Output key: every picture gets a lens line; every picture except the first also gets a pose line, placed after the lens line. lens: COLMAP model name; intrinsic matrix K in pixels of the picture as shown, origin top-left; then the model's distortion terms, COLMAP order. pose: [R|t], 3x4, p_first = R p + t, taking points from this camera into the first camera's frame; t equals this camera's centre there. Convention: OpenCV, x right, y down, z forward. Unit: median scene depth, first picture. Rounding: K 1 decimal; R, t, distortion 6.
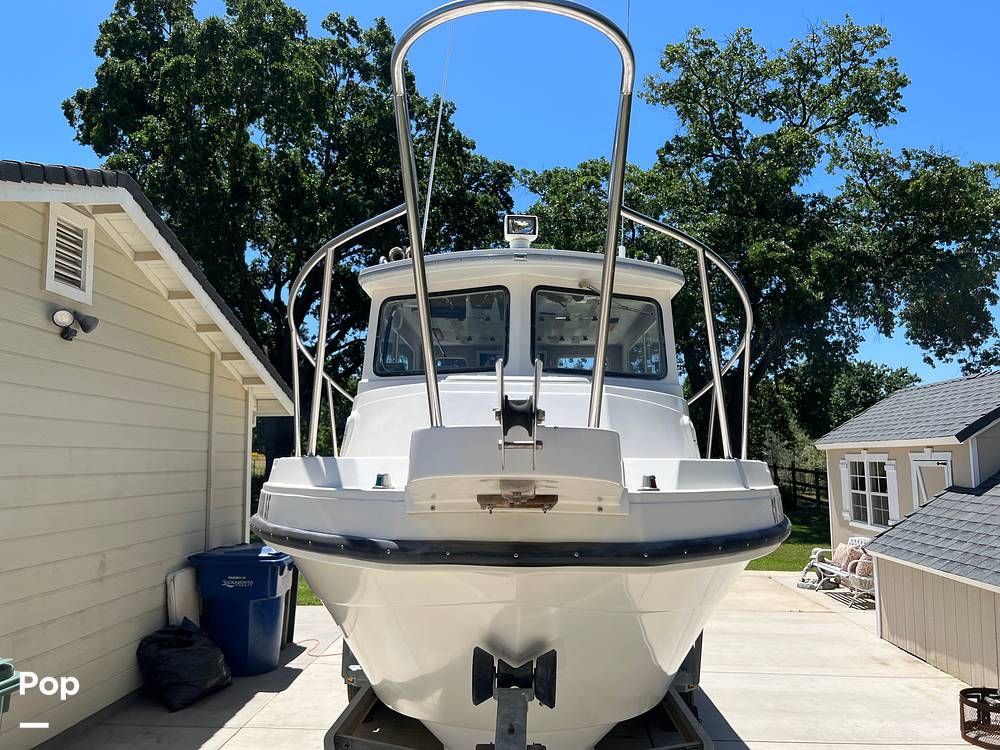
lens RADIAL K [[752.7, 0, 500.0], [0, 752.7, 375.0], [0, 0, 1]] dist [0.047794, -0.067136]
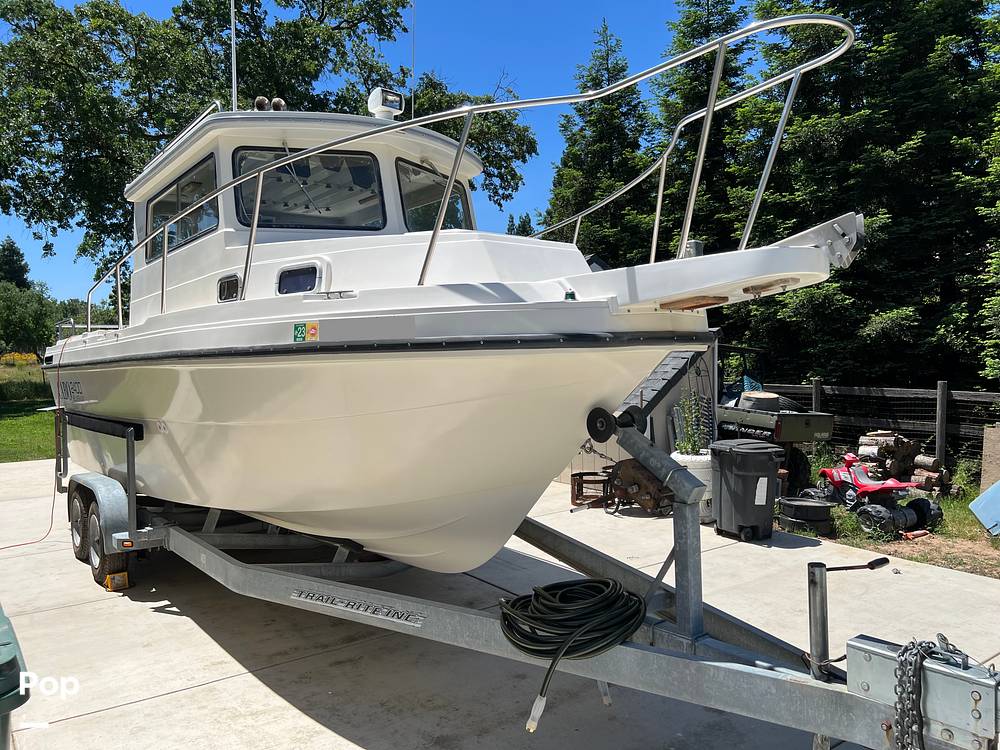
lens RADIAL K [[752.7, 0, 500.0], [0, 752.7, 375.0], [0, 0, 1]] dist [0.047794, -0.067136]
pose [[0.762543, -0.042582, 0.645534, -0.106442], [-0.049149, 0.991135, 0.123437, 0.010713], [-0.645068, -0.125853, 0.753690, -0.000551]]
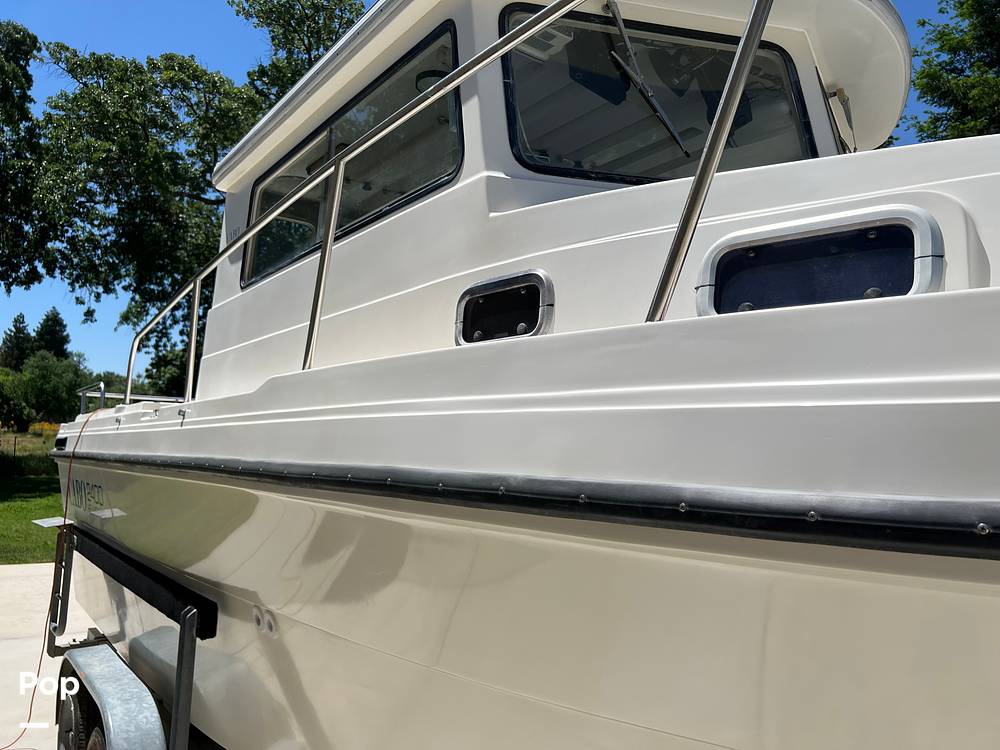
lens RADIAL K [[753.2, 0, 498.0], [0, 753.2, 368.9], [0, 0, 1]] dist [0.002993, -0.012603]
pose [[0.781323, 0.080905, 0.618860, -0.080661], [-0.098754, 0.995097, -0.005412, 0.021765], [-0.616264, -0.056887, 0.785482, 0.127260]]
